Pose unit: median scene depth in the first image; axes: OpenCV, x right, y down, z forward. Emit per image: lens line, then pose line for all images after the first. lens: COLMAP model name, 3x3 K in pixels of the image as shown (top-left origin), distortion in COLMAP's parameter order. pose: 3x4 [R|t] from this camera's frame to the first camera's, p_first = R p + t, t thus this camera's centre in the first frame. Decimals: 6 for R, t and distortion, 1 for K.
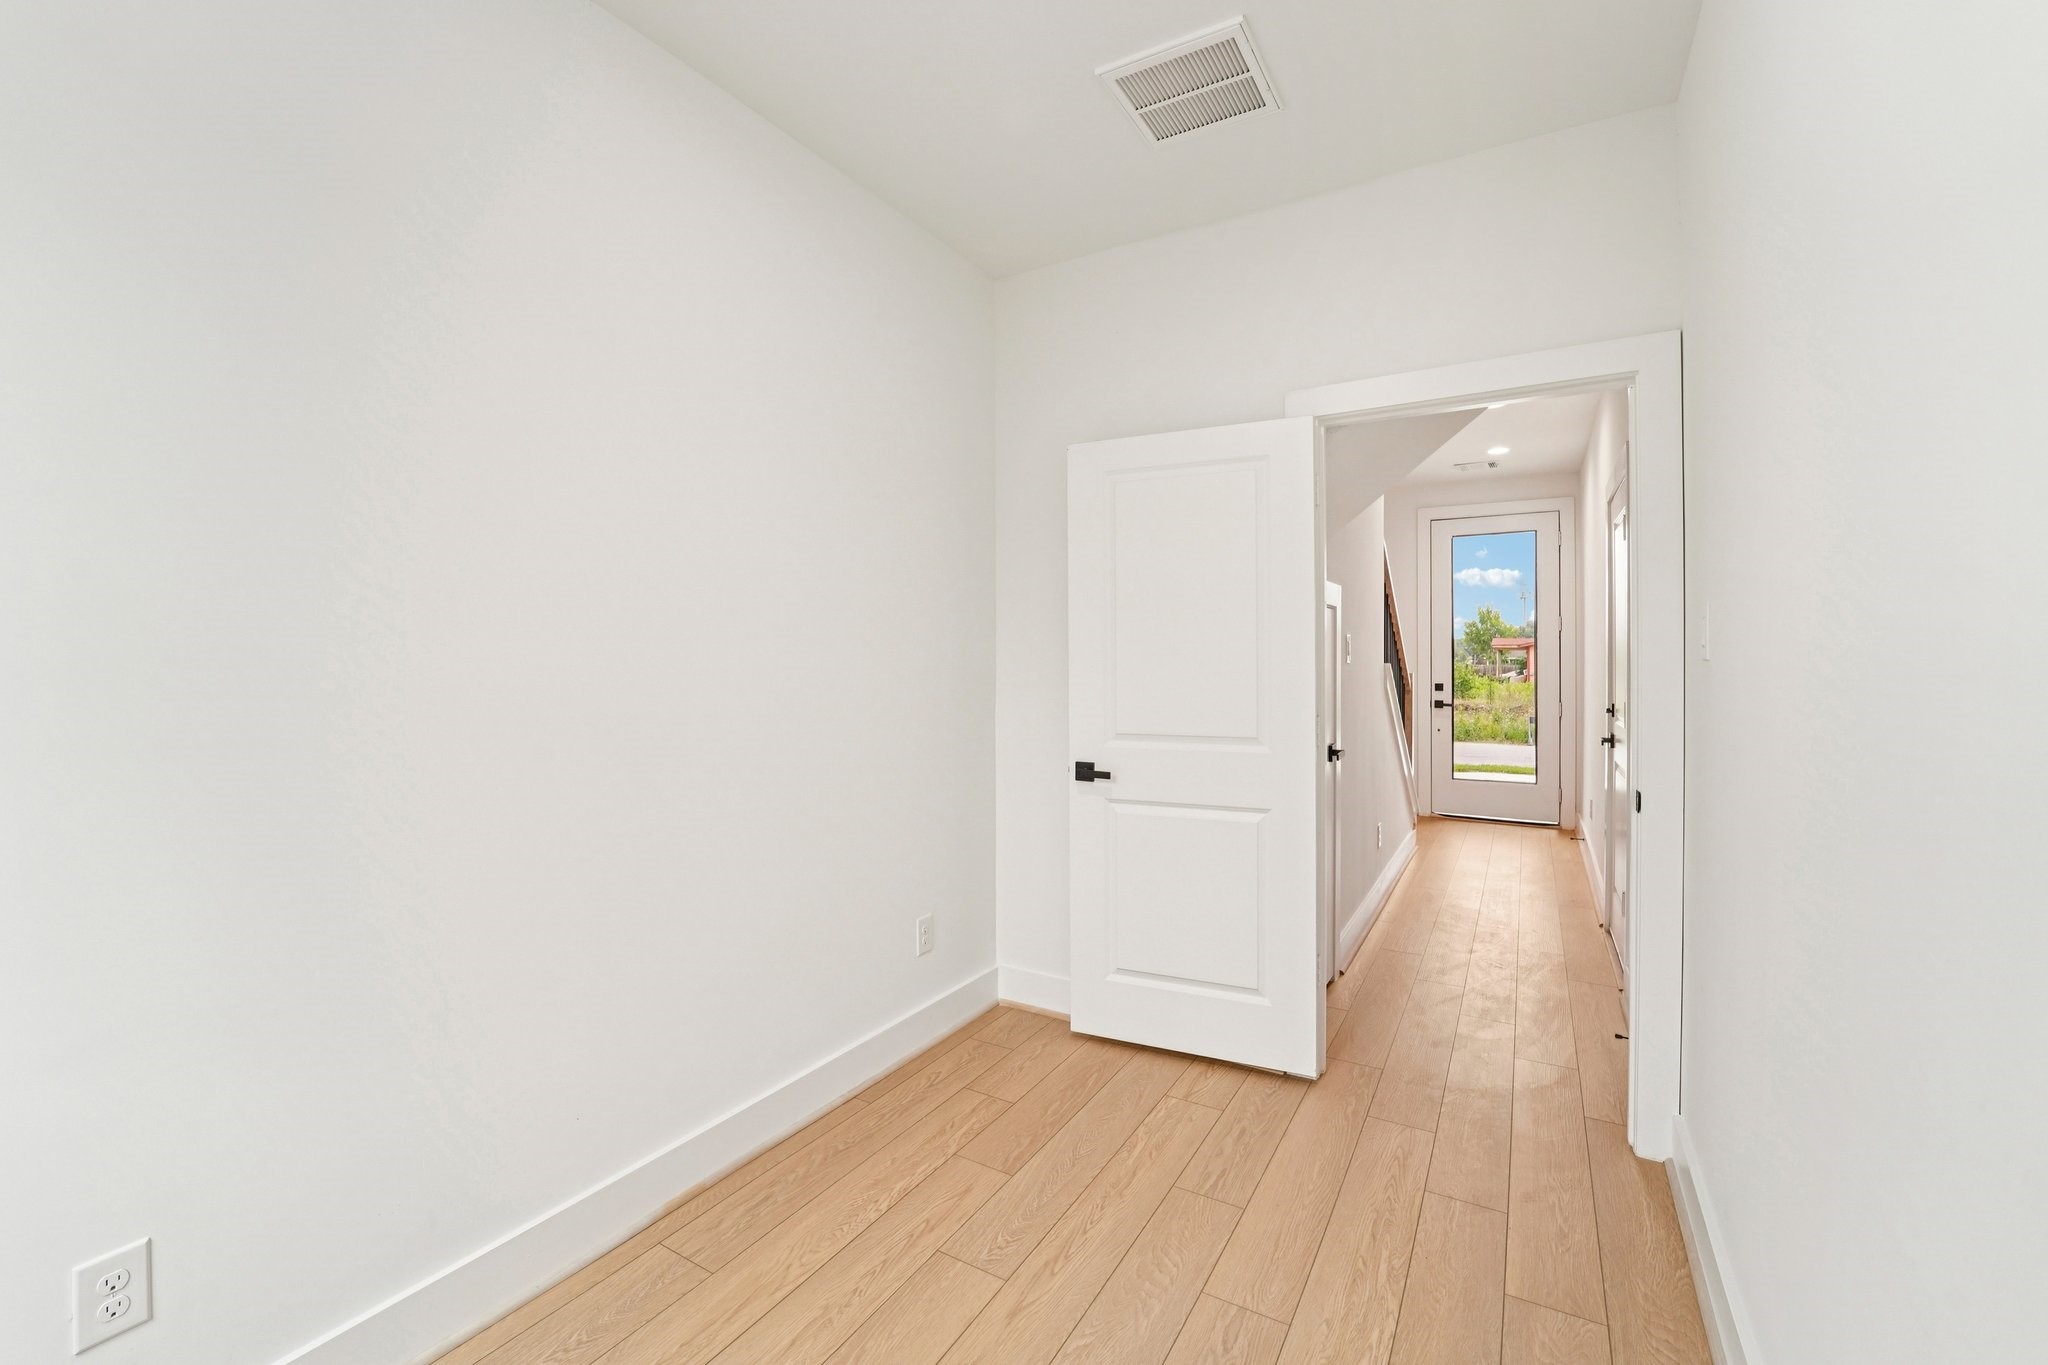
lens RADIAL K [[840.3, 0, 1024.0], [0, 840.3, 682.5], [0, 0, 1]] dist [-0.000398, -0.000129]
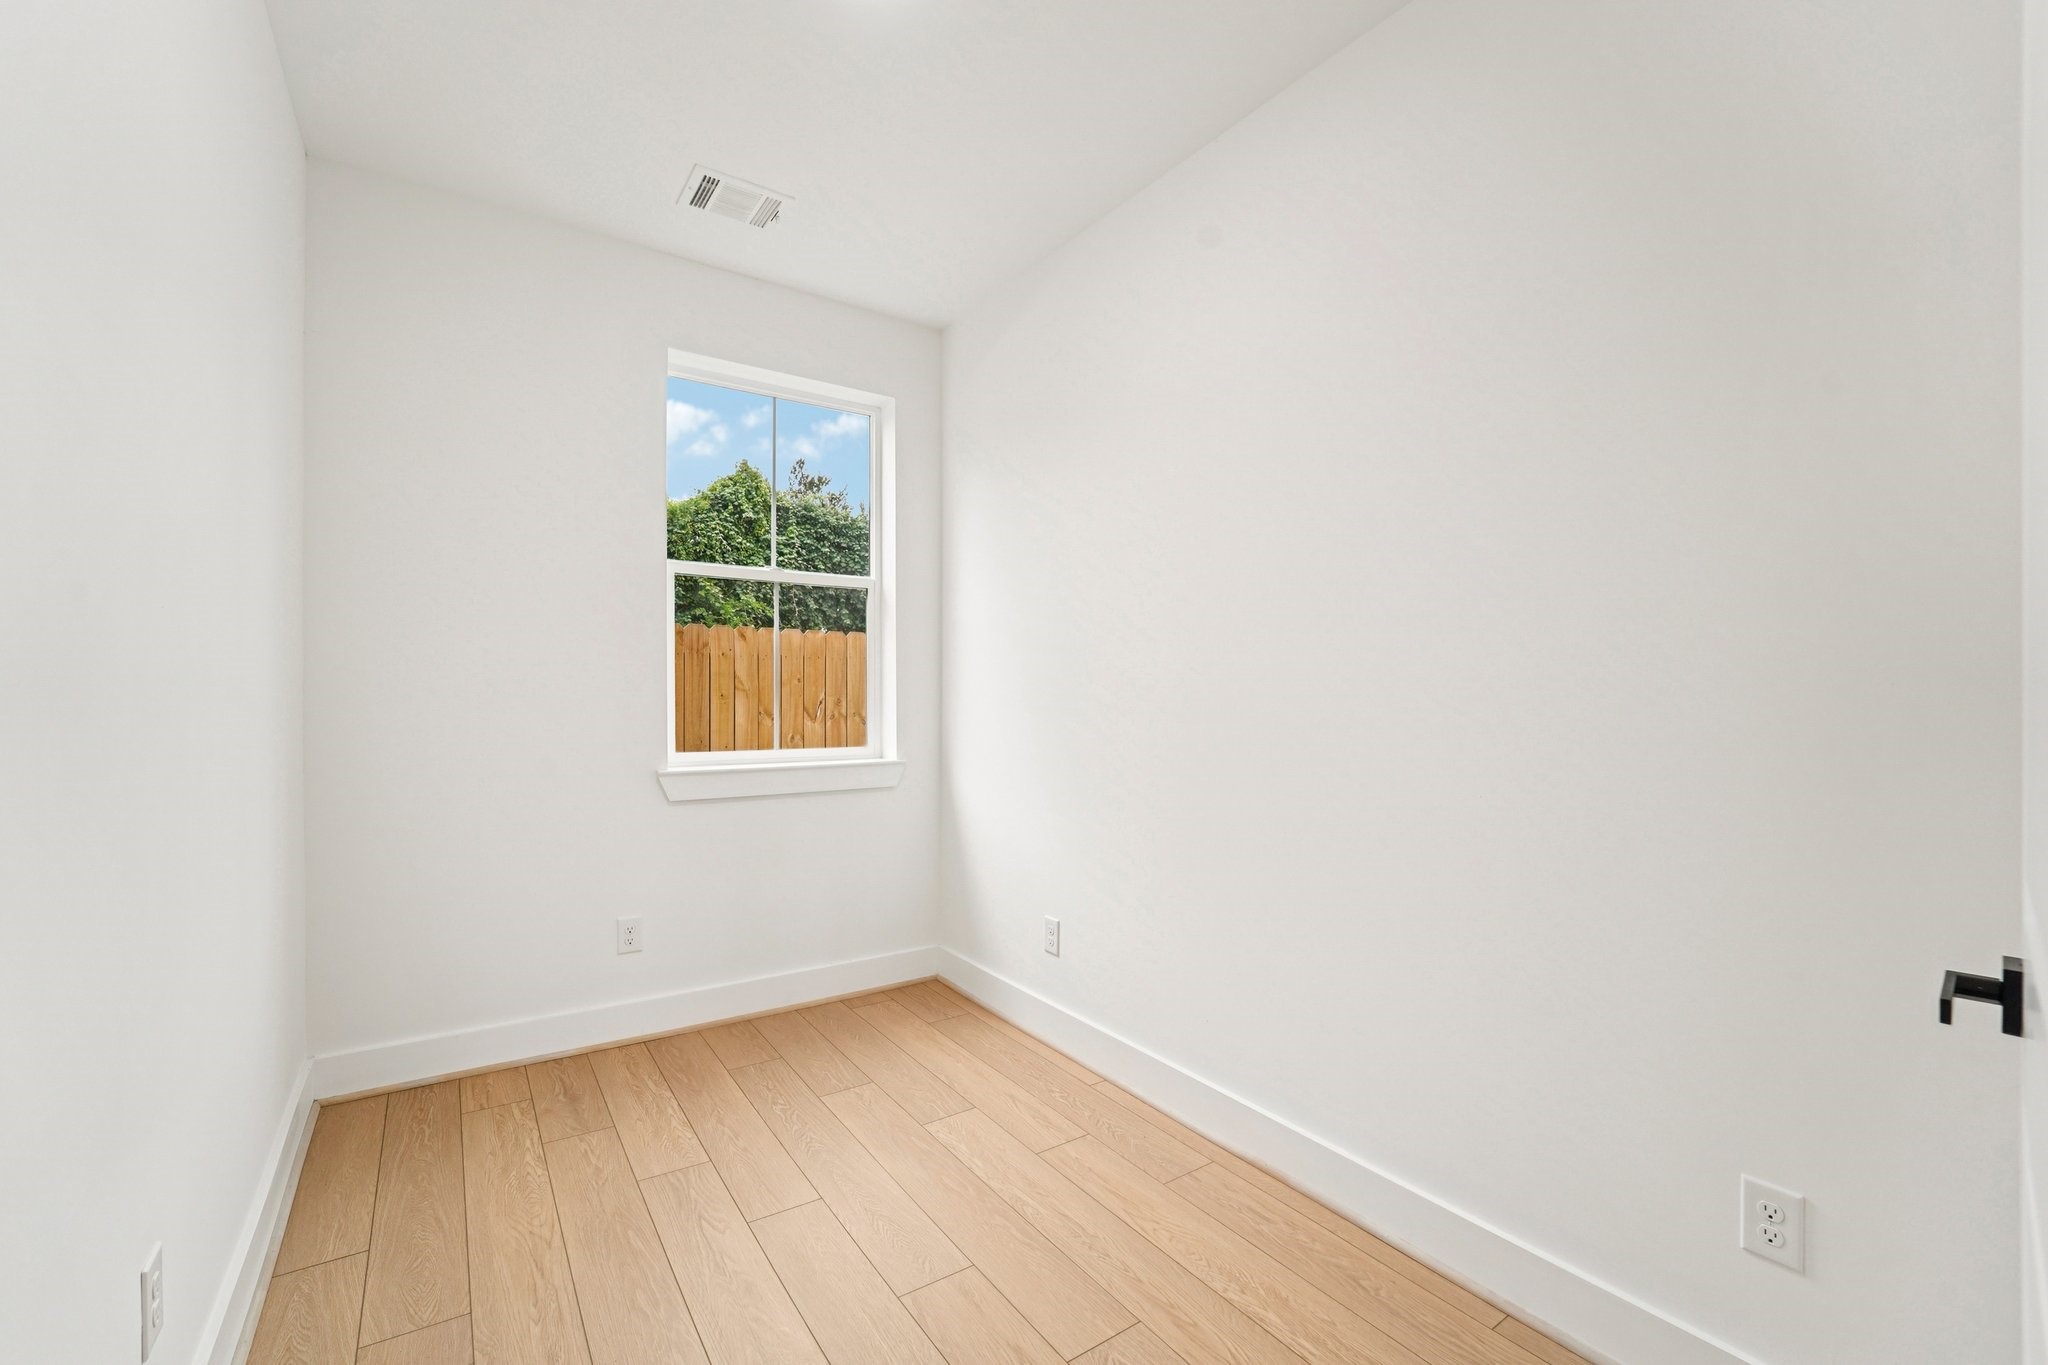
lens RADIAL K [[840.3, 0, 1024.0], [0, 840.3, 682.5], [0, 0, 1]] dist [-0.000398, -0.000129]
pose [[-0.399211, 0.018129, -0.916680, 0.776802], [0.002378, 0.999822, 0.018737, -0.036546], [0.916856, 0.005300, -0.399182, 1.252510]]
